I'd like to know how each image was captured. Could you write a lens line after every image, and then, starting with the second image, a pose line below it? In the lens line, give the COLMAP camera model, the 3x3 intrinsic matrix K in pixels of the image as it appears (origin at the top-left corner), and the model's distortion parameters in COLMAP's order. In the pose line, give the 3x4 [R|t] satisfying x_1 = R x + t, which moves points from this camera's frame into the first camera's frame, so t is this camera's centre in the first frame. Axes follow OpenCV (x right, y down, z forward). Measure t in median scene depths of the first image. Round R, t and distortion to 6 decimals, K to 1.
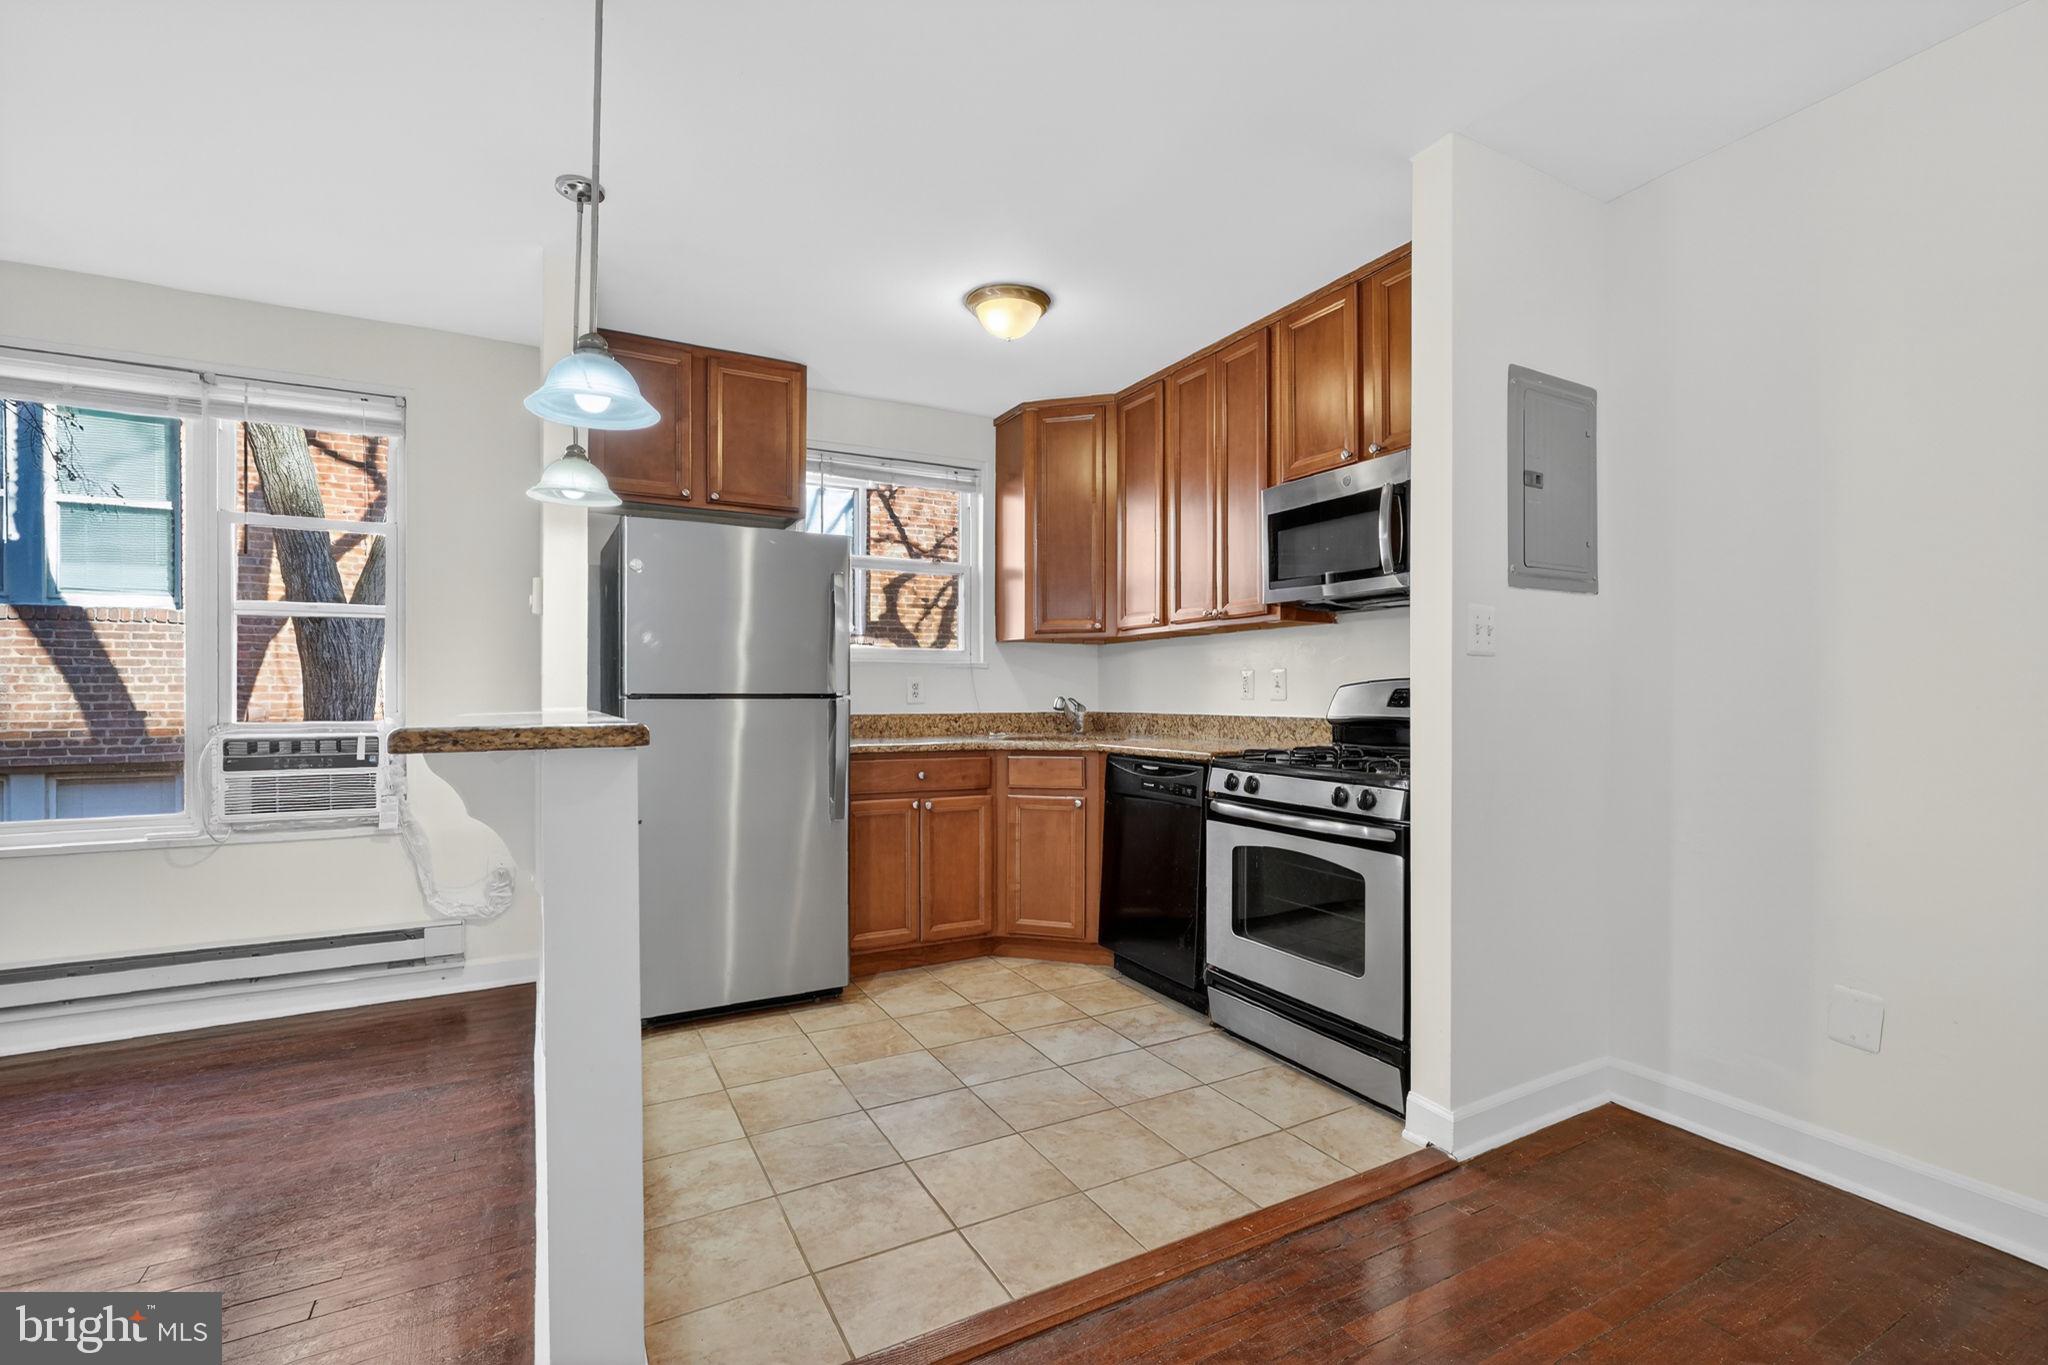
lens RADIAL K [[904.8, 0, 1028.1], [0, 904.8, 699.5], [0, 0, 1]] dist [-0.000936, -0.000058]
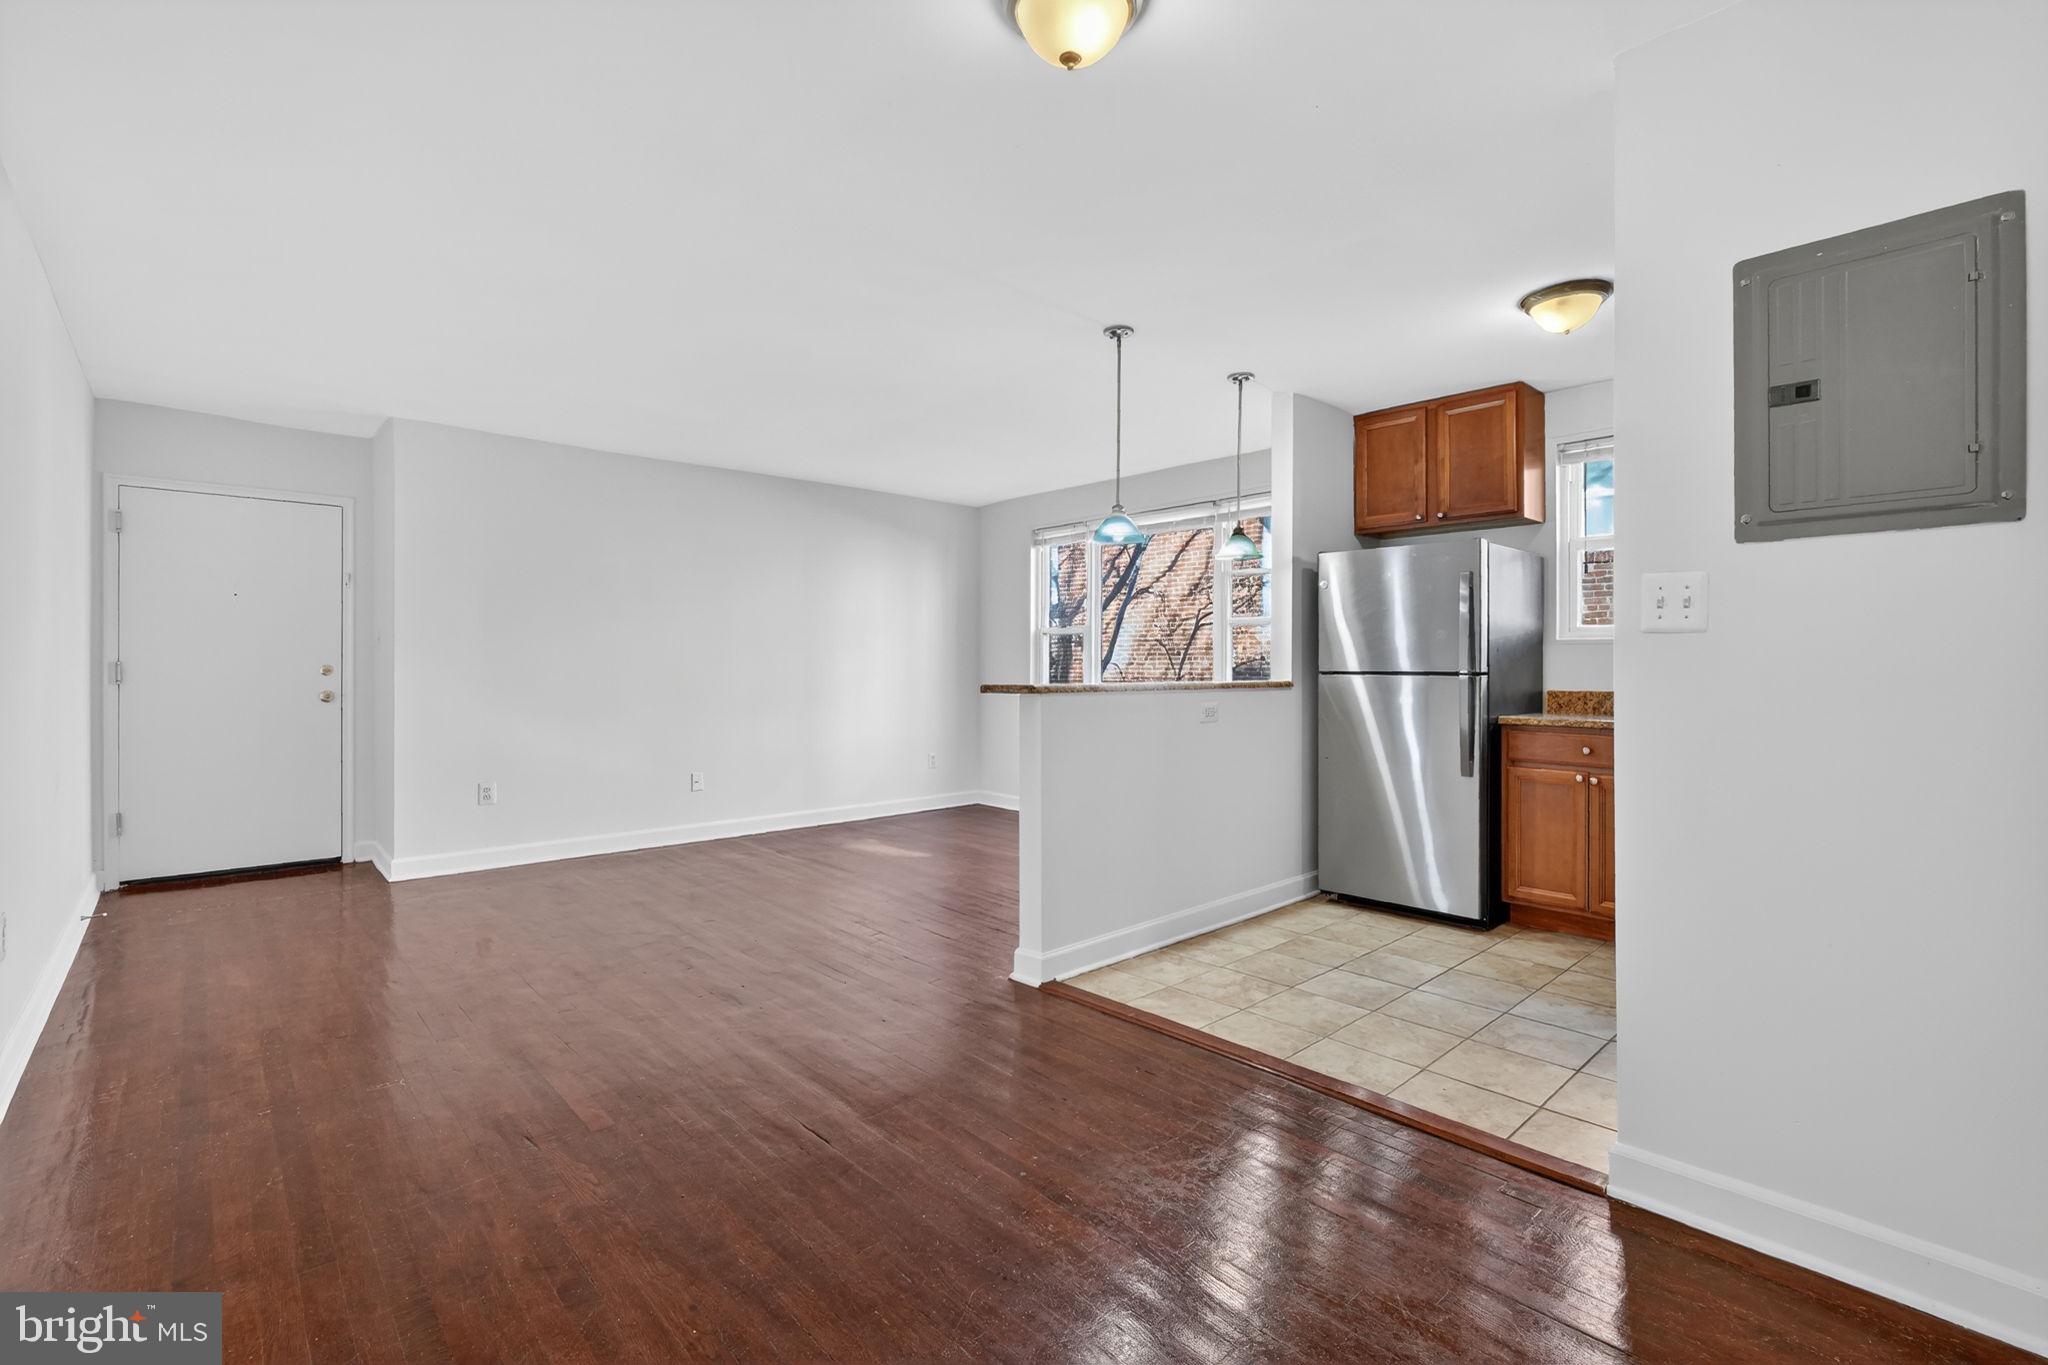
lens RADIAL K [[907.6, 0, 1023.3], [0, 907.6, 665.2], [0, 0, 1]] dist [-0.000951, -0.000082]
pose [[0.248117, -0.001907, -0.968728, 0.727955], [-0.001695, 0.999996, -0.002402, -0.010186], [0.968729, 0.002238, 0.248113, 0.118770]]
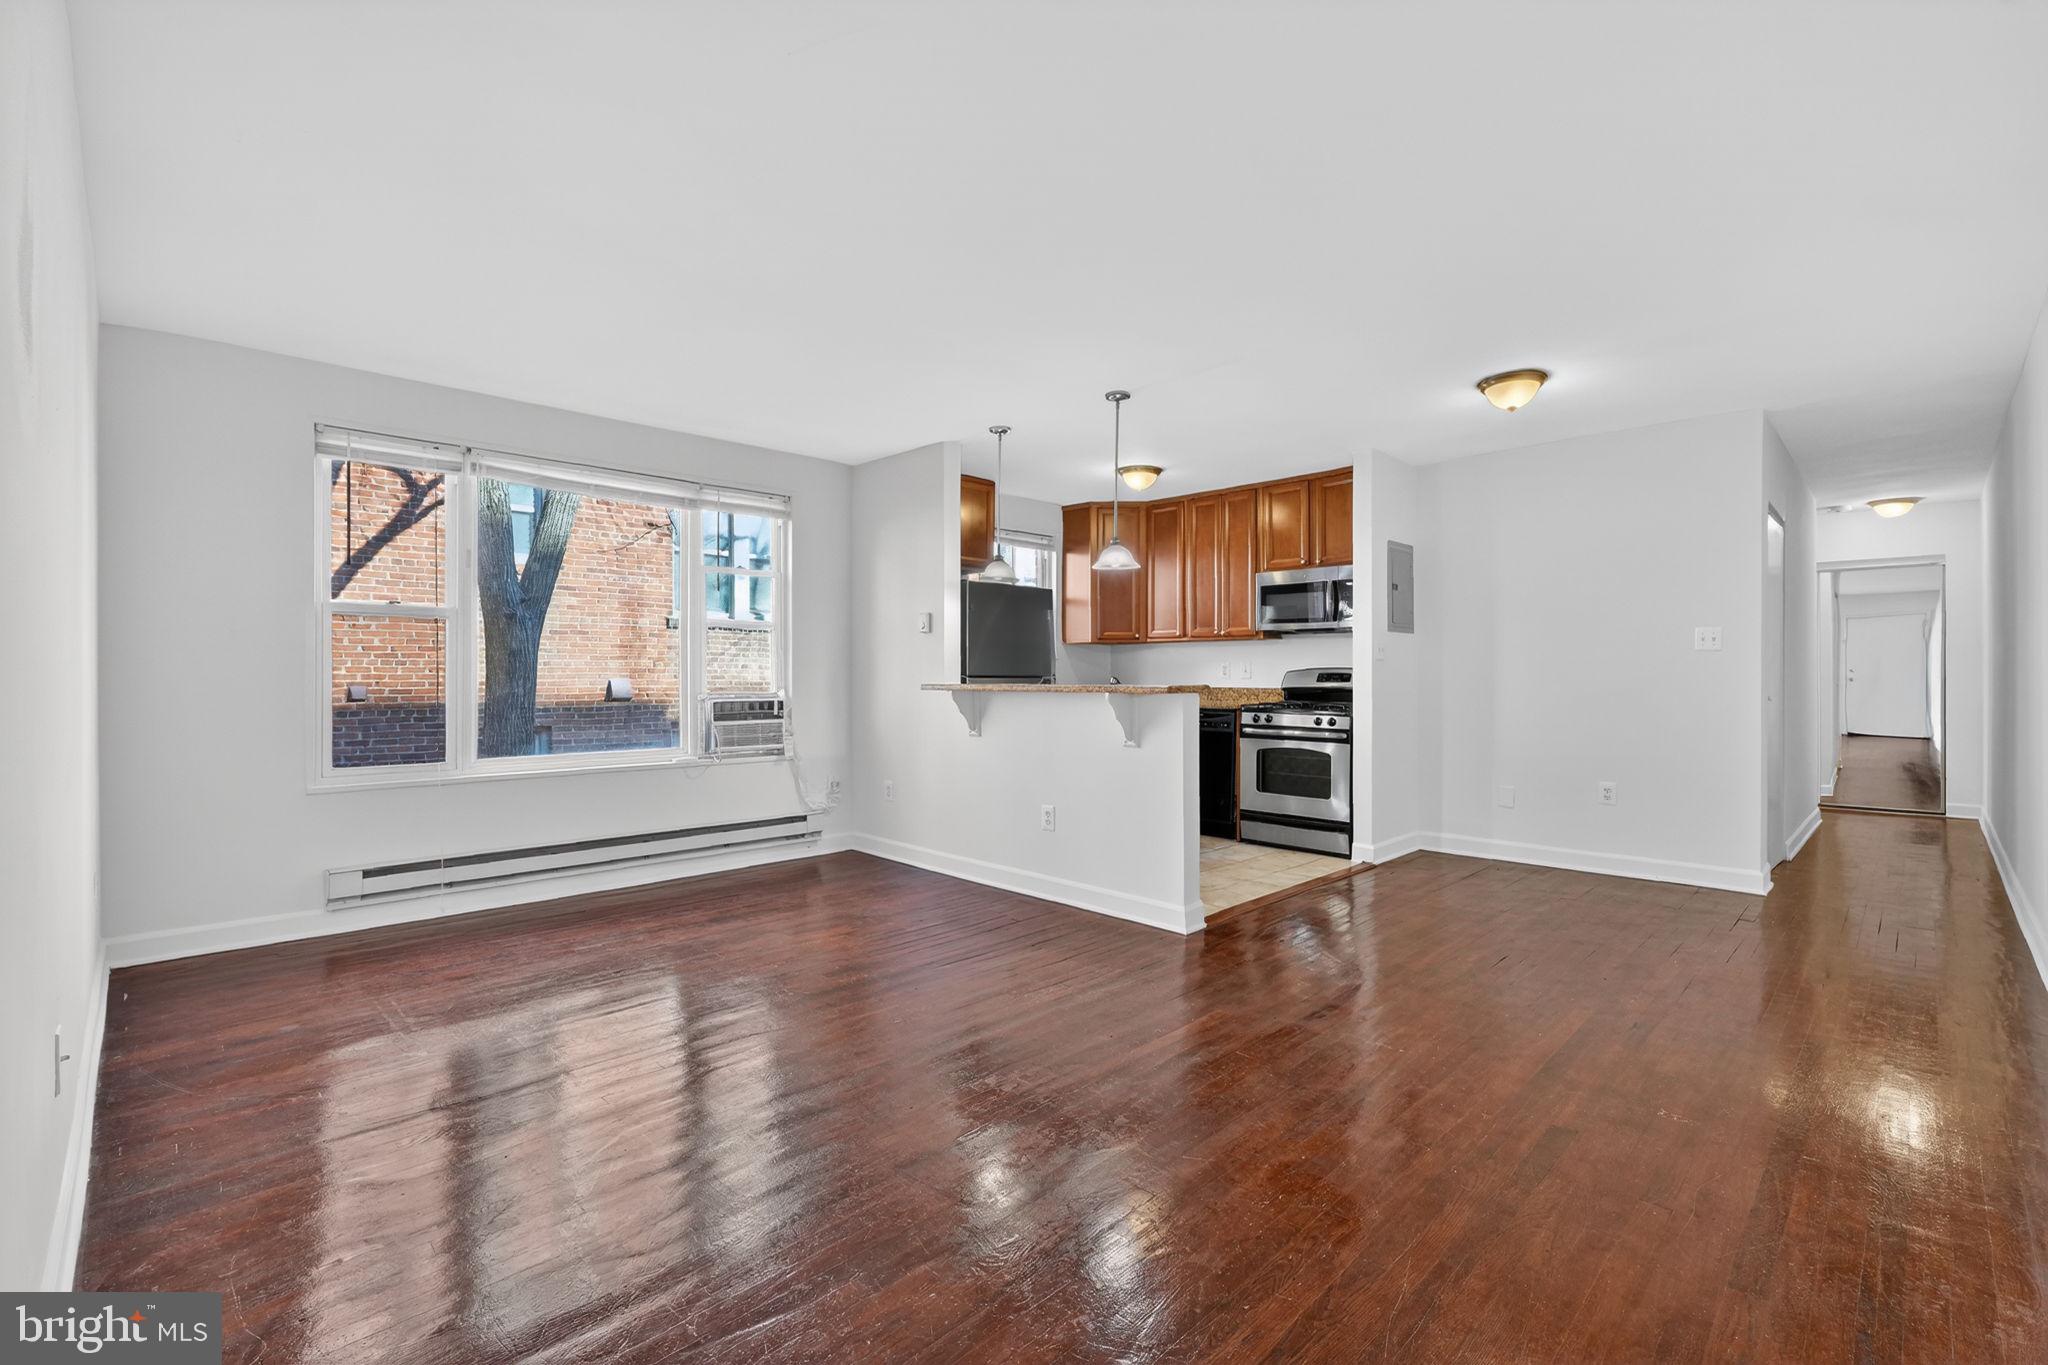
lens RADIAL K [[891.5, 0, 1032.1], [0, 891.5, 682.4], [0, 0, 1]] dist [-0.001630, 0.000072]
pose [[0.958127, -0.001584, 0.286338, -0.678044], [0.000519, 0.999993, 0.003797, 0.000932], [-0.286342, -0.003490, 0.958121, -0.642911]]
